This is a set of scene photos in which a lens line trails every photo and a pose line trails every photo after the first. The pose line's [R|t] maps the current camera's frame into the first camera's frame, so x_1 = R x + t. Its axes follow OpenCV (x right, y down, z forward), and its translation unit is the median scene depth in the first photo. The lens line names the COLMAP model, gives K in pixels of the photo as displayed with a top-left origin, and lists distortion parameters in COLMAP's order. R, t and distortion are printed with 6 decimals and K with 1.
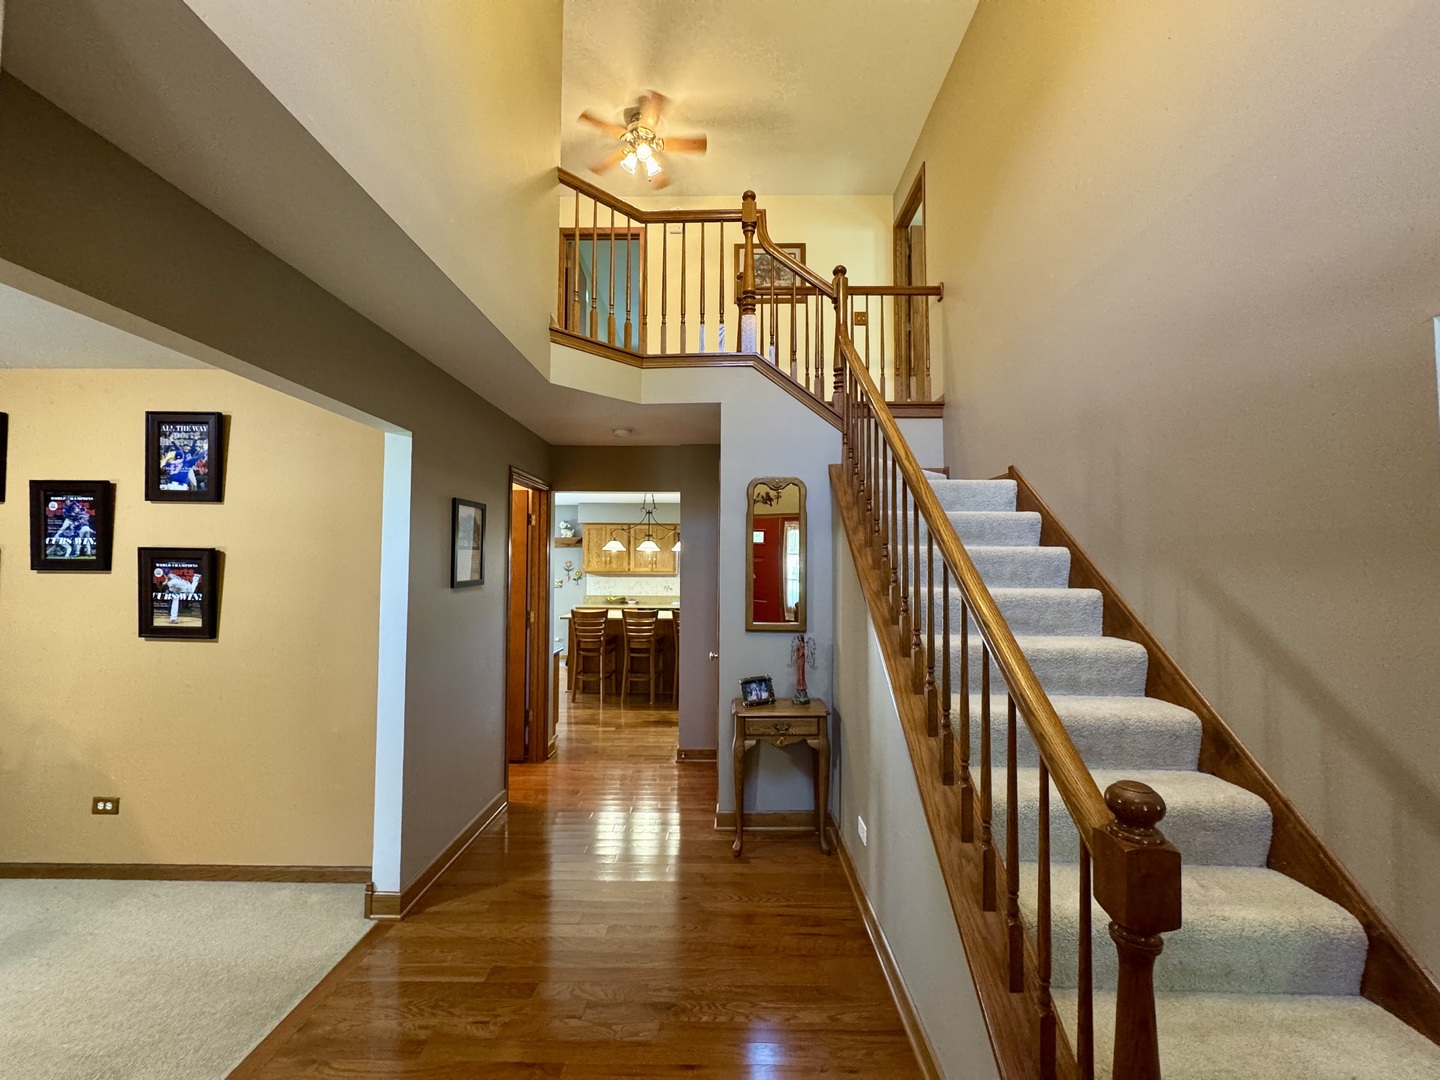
lens RADIAL K [[578.1, 0, 719.5], [0, 578.1, 540.9], [0, 0, 1]] dist [-0.003808, 0.000095]
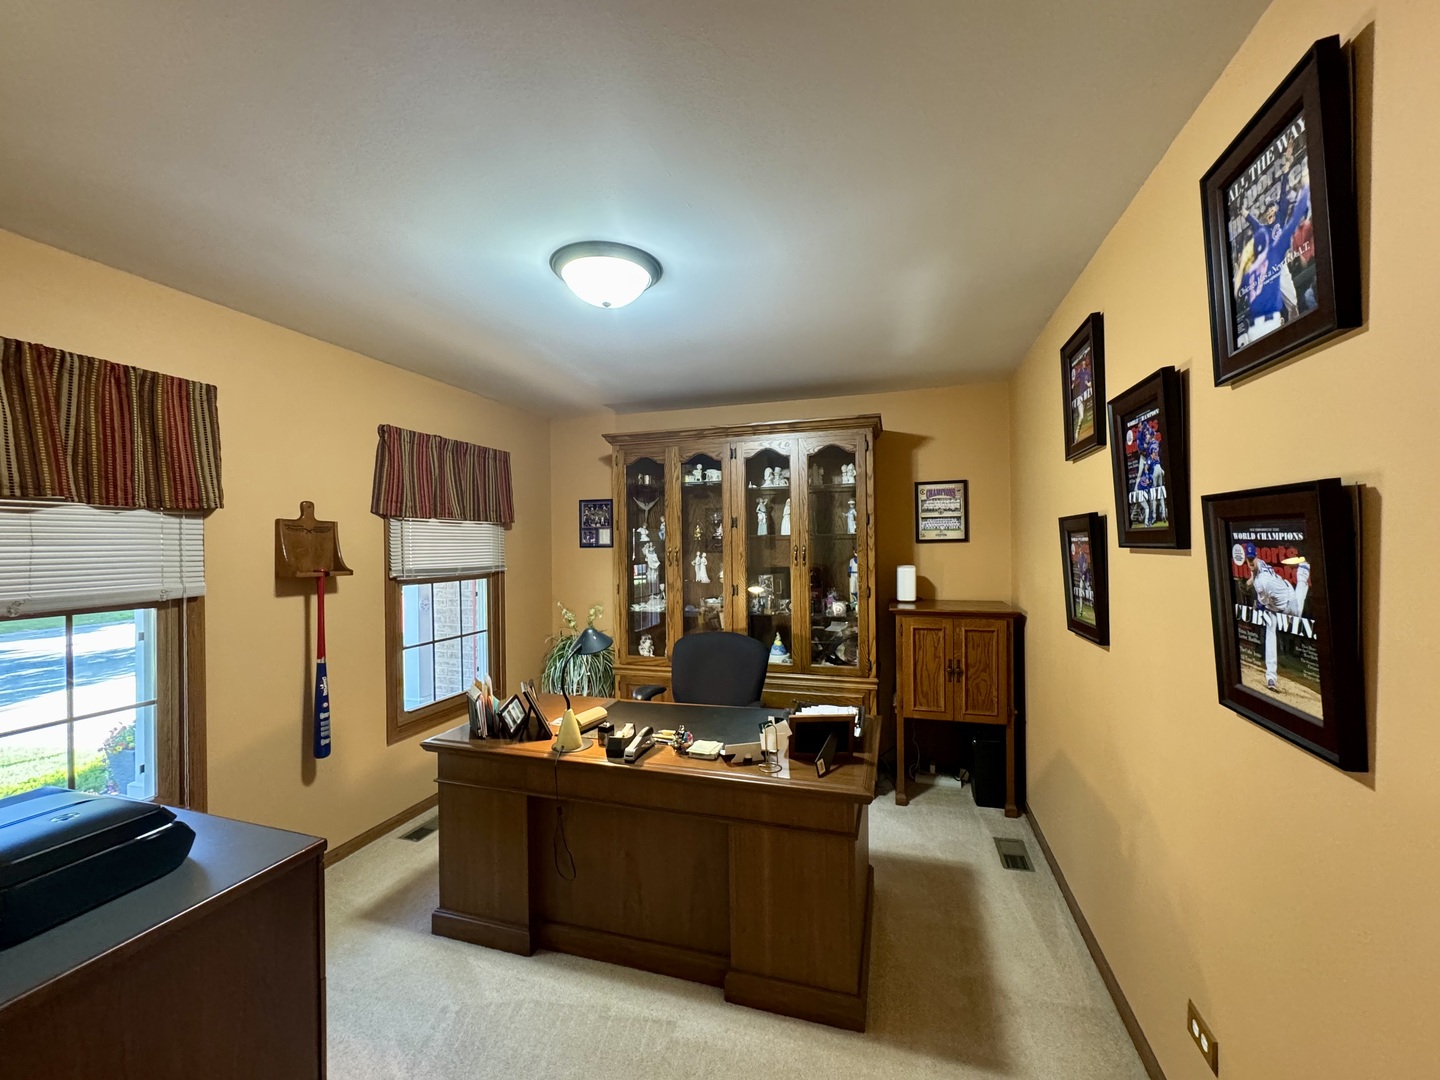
lens RADIAL K [[578.1, 0, 719.3], [0, 578.1, 541.3], [0, 0, 1]] dist [-0.003808, 0.000095]
pose [[-0.286695, -0.007290, -0.957994, -0.482193], [0.047666, 0.998624, -0.021864, 0.036959], [0.956836, -0.051932, -0.285953, 0.763988]]
